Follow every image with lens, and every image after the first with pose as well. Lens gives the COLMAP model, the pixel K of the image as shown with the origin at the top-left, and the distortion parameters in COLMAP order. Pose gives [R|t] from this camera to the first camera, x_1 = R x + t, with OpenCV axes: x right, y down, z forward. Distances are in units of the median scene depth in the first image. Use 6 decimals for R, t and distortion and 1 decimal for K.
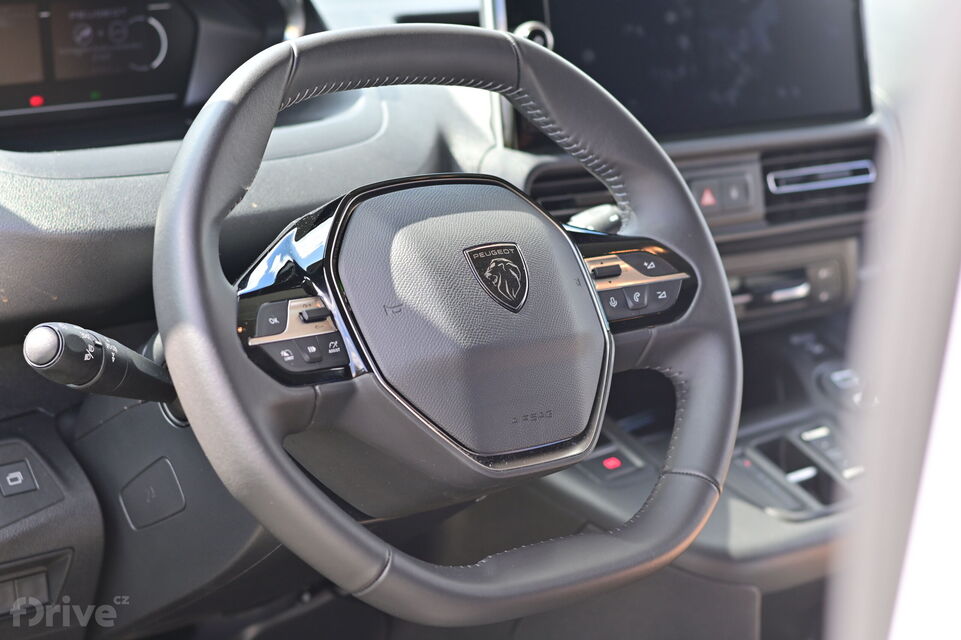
lens RADIAL K [[2135.8, 0, 481.0], [0, 2135.8, 320.5], [0, 0, 1]] dist [-0.017952, 0.000000]
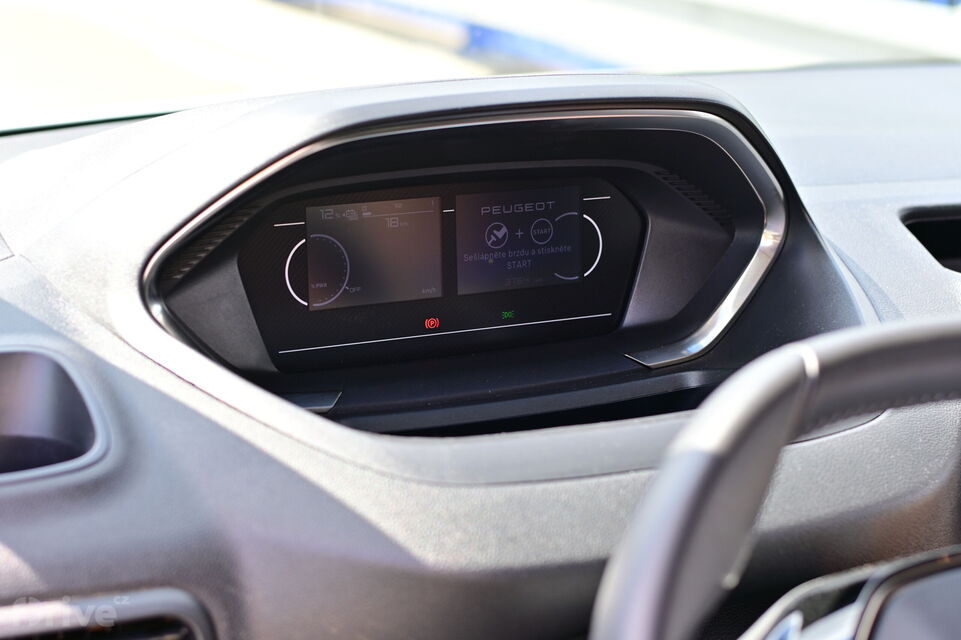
lens RADIAL K [[2135.8, 0, 479.9], [0, 2135.8, 319.7], [0, 0, 1]] dist [-0.017952, 0.000000]
pose [[0.981924, 0.059291, -0.179751, -0.053713], [-0.061474, 0.998087, -0.006598, -0.099539], [0.179016, 0.017529, 0.983690, 0.249118]]
